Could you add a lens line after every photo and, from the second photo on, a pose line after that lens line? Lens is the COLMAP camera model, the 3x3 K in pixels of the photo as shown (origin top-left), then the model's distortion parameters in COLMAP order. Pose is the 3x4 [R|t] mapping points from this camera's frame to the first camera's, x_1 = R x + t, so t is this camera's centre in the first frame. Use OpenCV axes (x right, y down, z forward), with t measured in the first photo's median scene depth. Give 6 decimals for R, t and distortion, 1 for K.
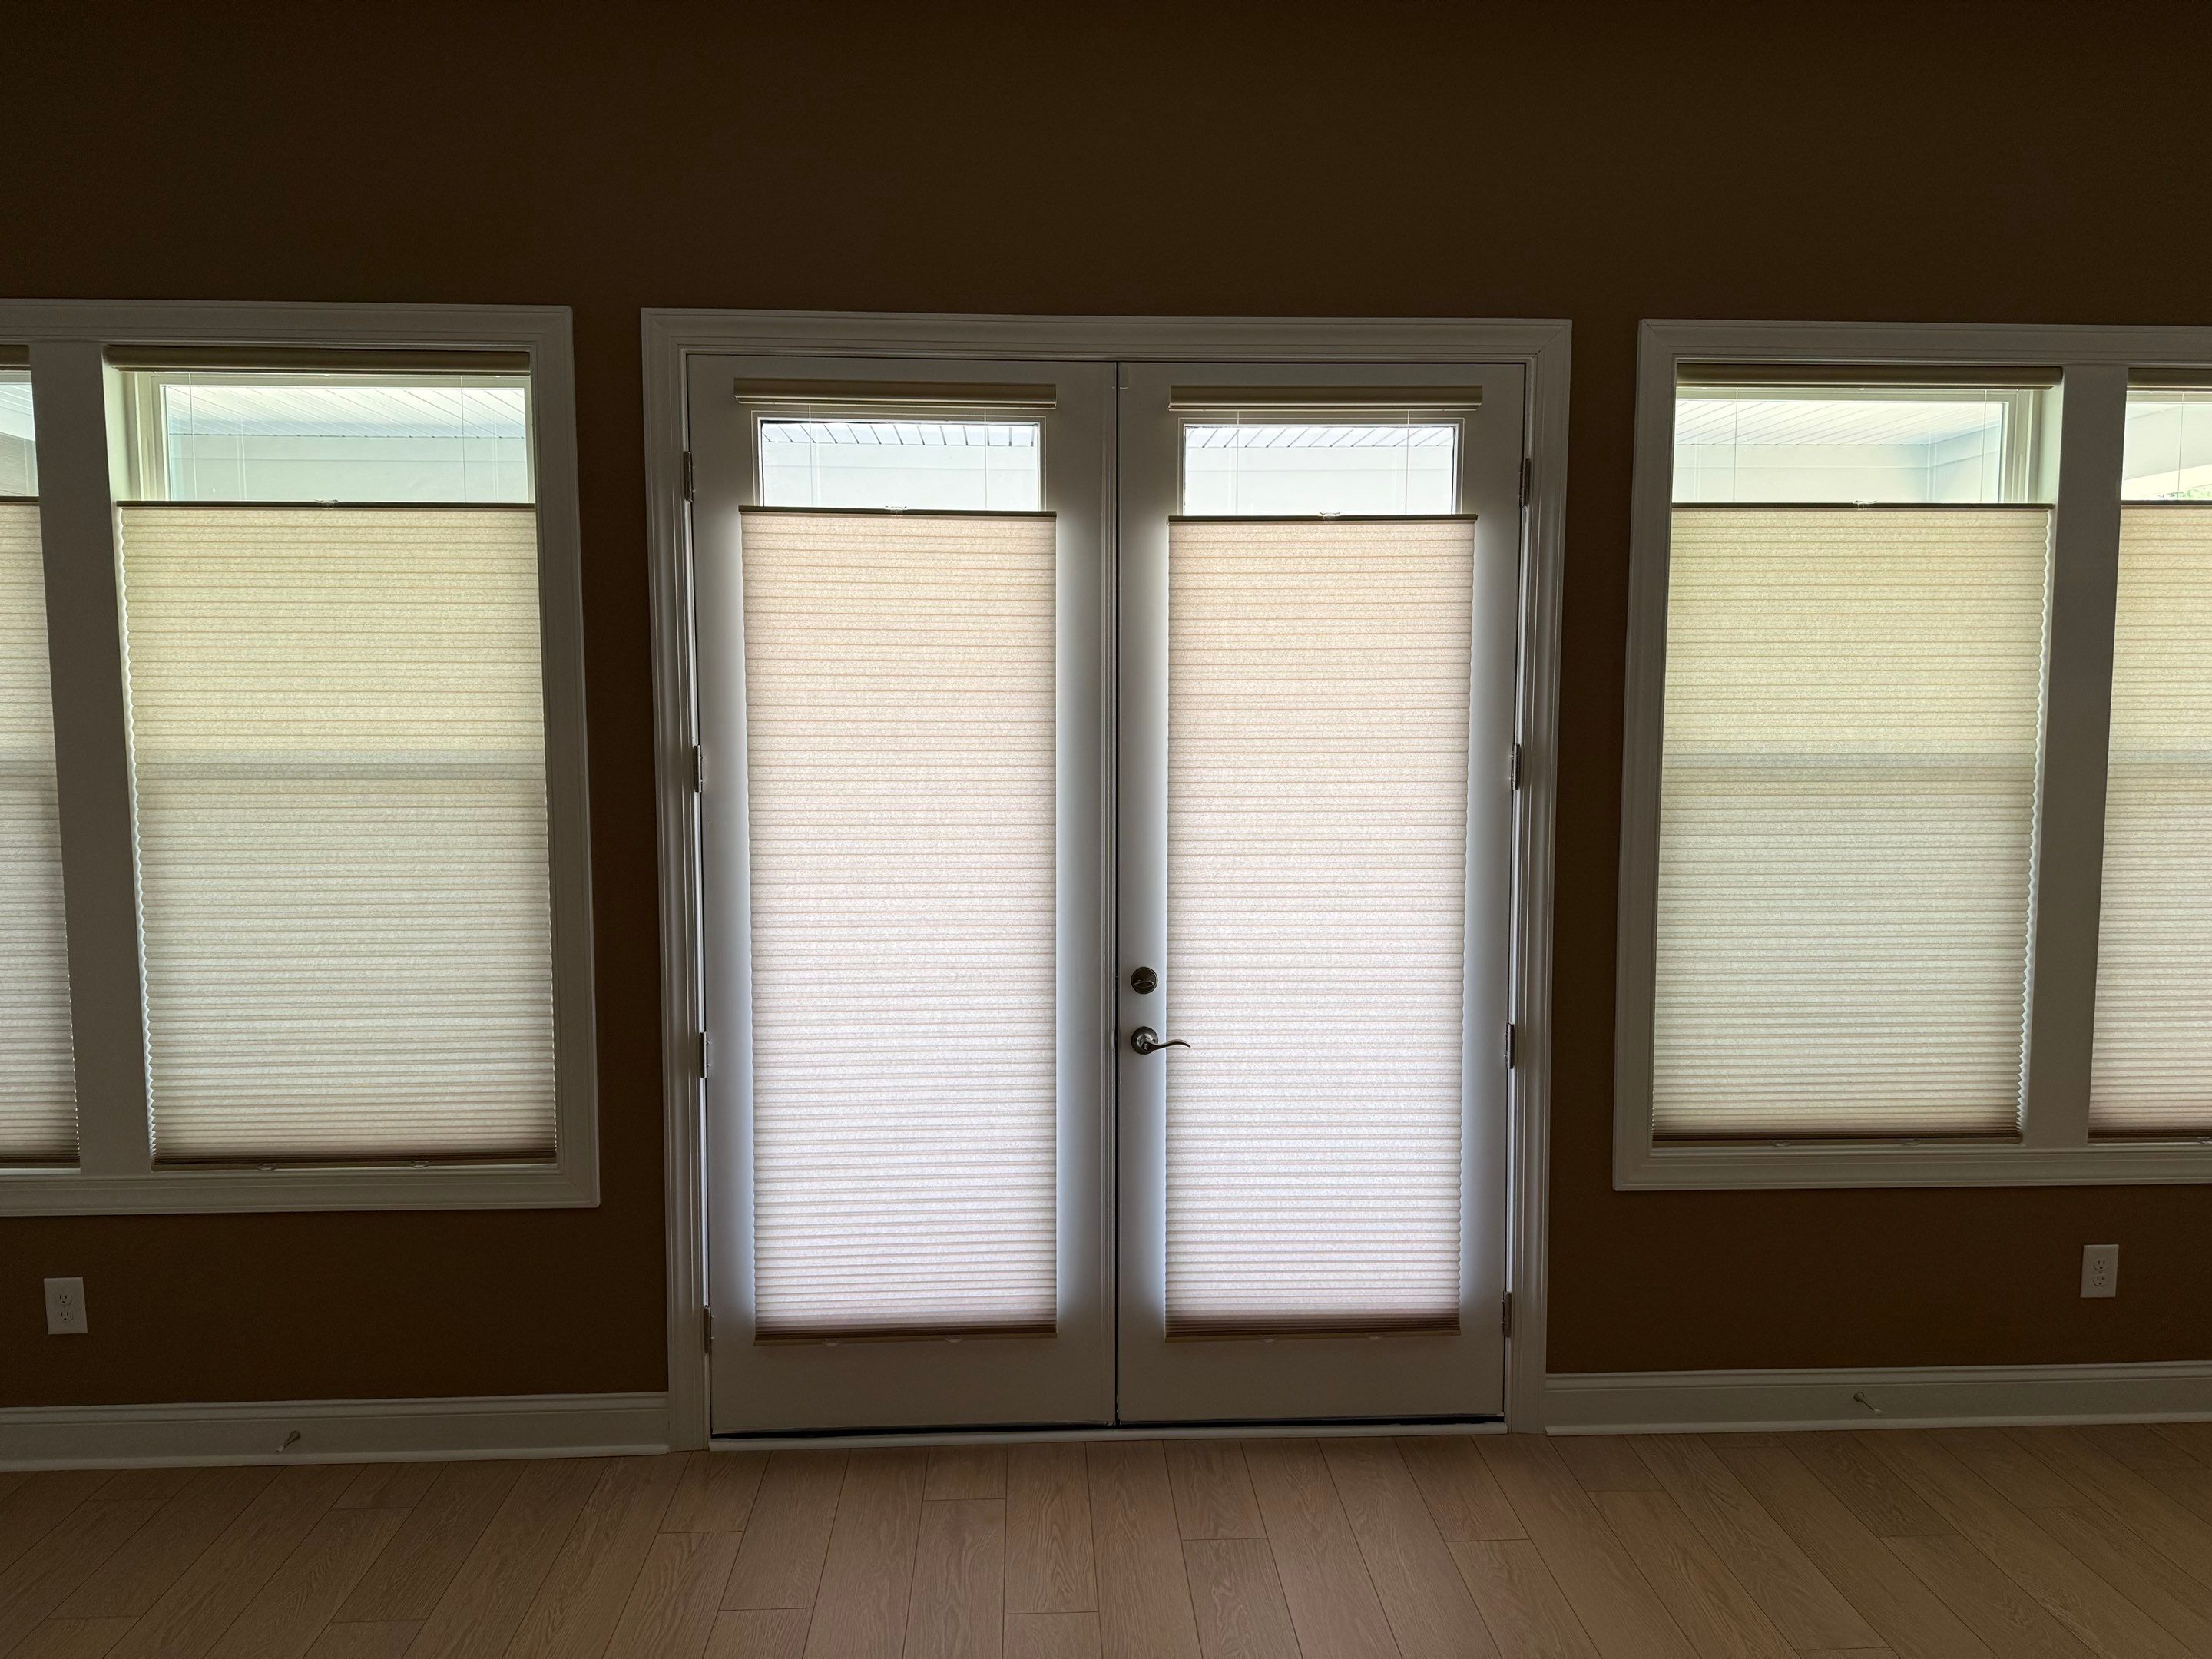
lens RADIAL K [[1557.1, 0, 1235.1], [0, 1557.1, 819.3], [0, 0, 1]] dist [0.037207, -0.041967]
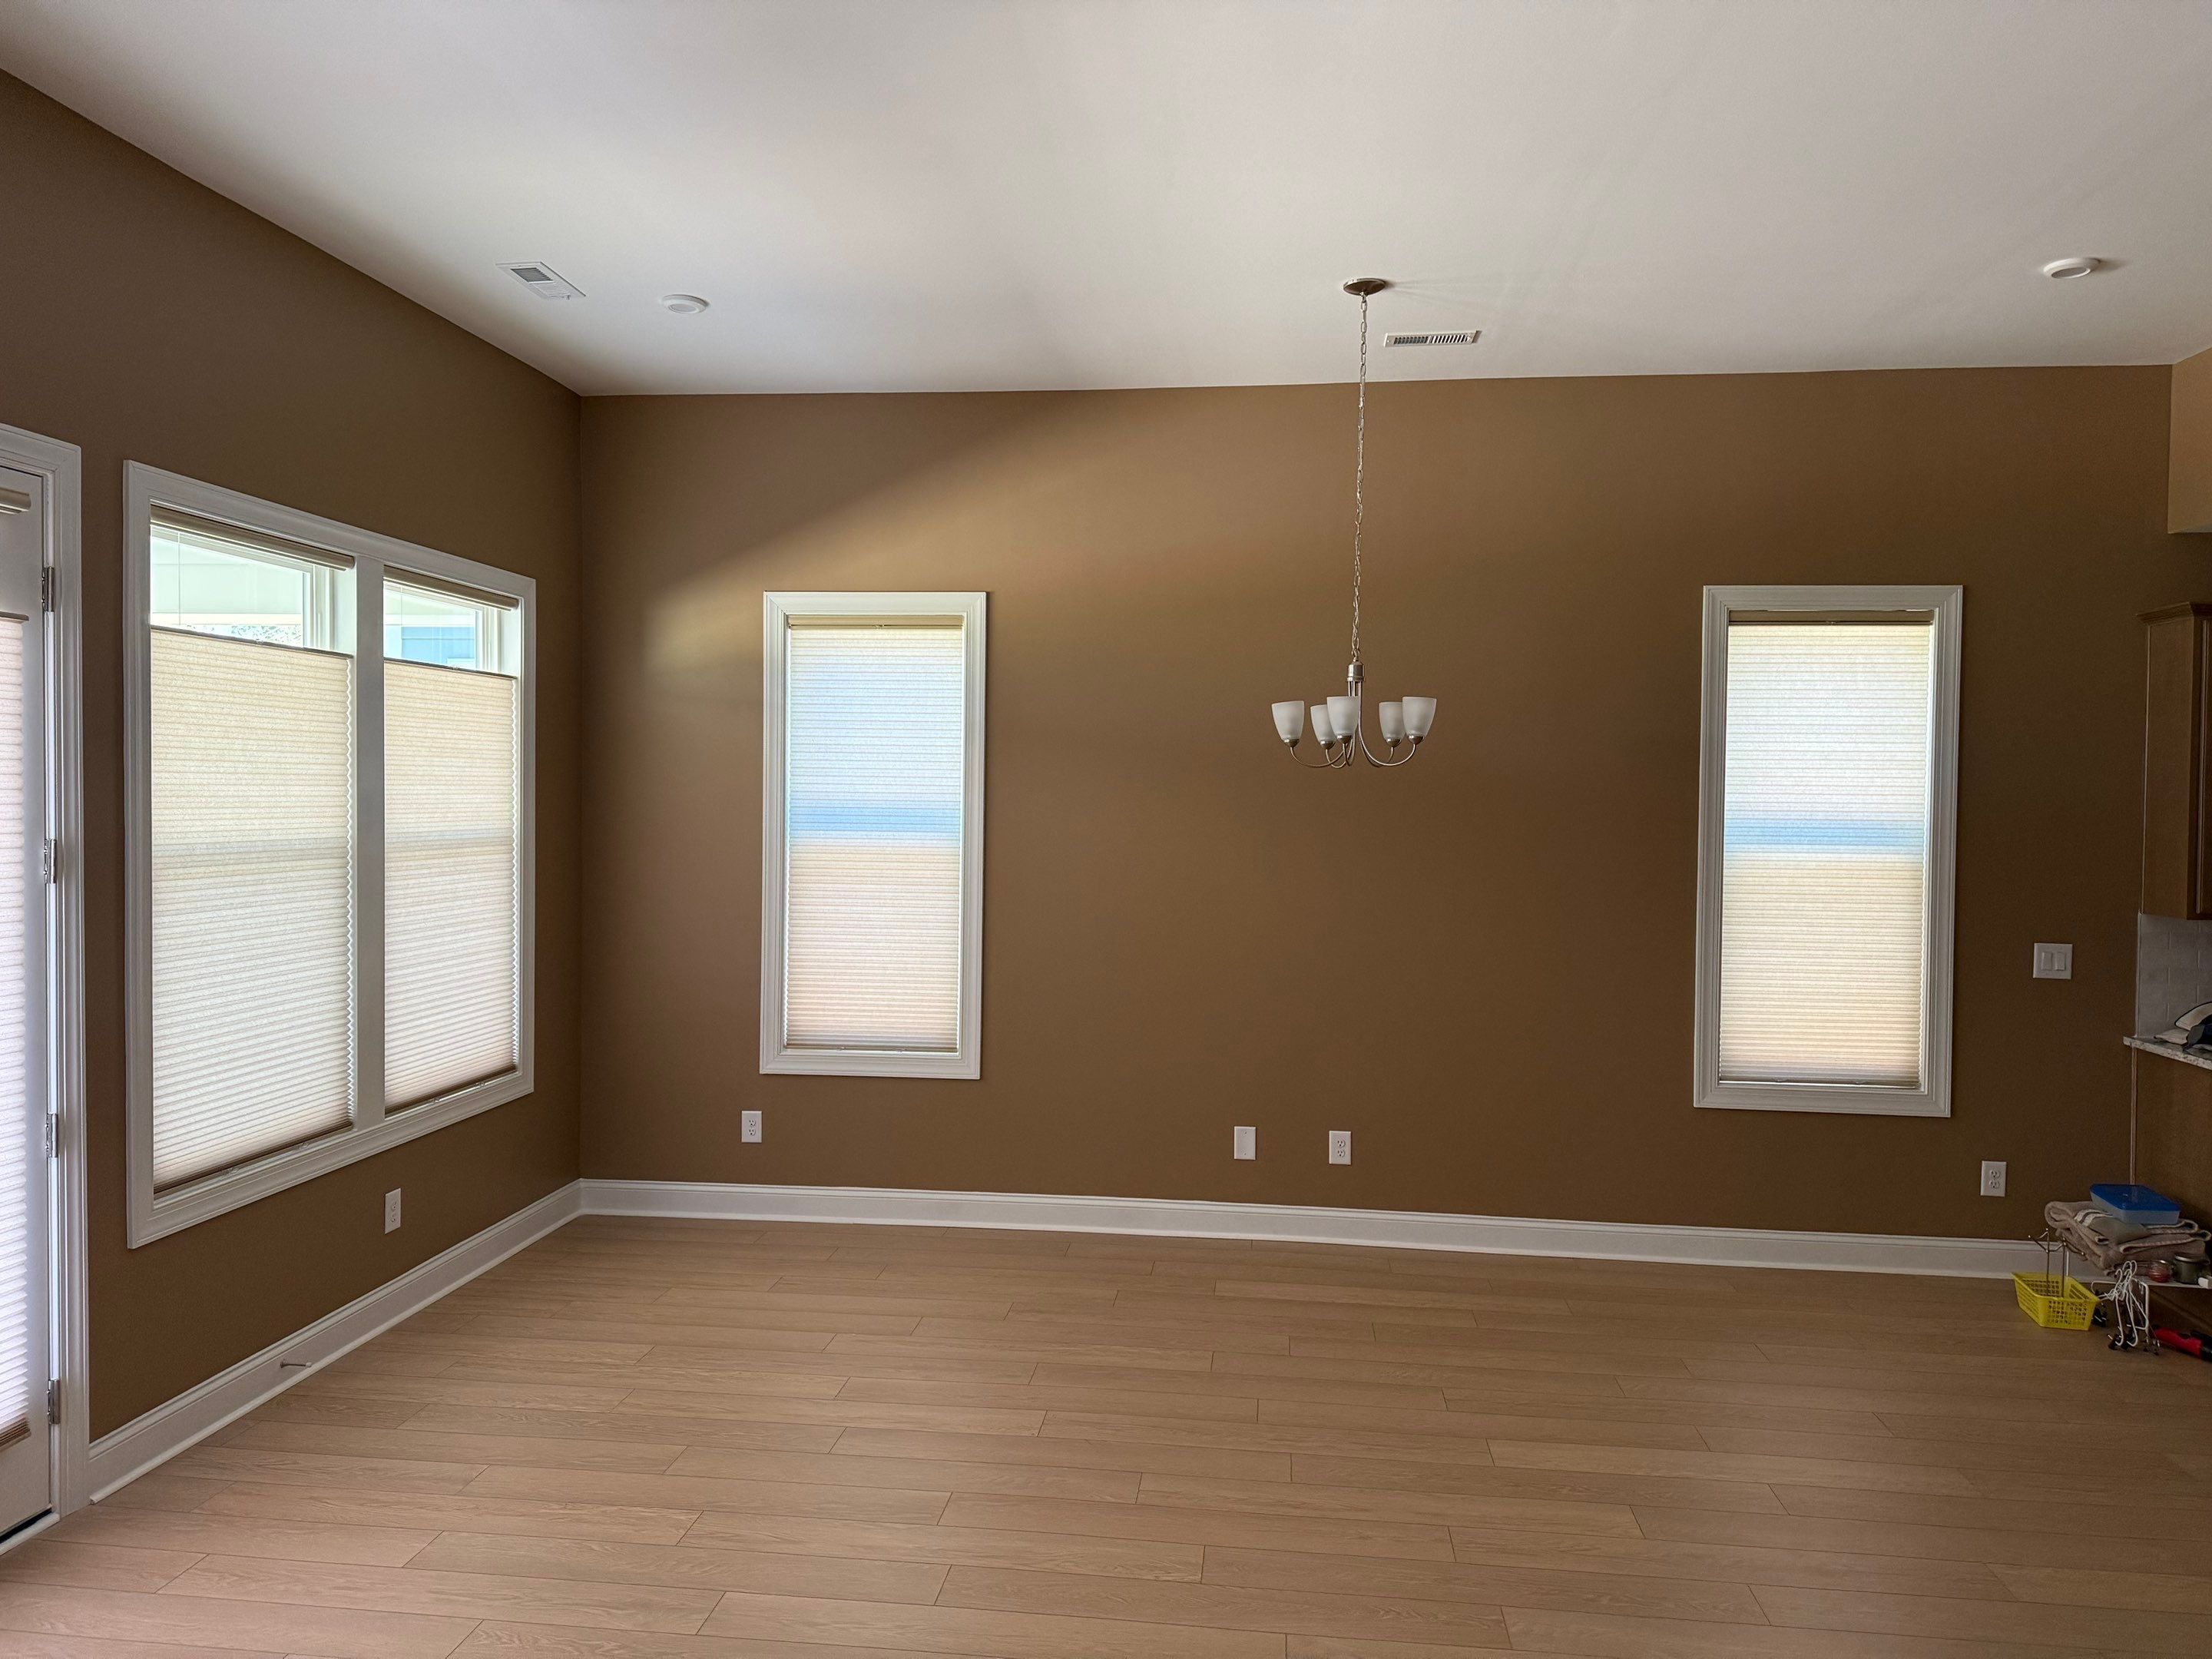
lens RADIAL K [[1557.1, 0, 1099.6], [0, 1557.1, 825.3], [0, 0, 1]] dist [0.037207, -0.041967]
pose [[0.165256, -0.018007, 0.986086, -0.735593], [0.075813, 0.997107, 0.005503, -0.010551], [-0.983333, 0.073849, 0.166143, 0.143713]]
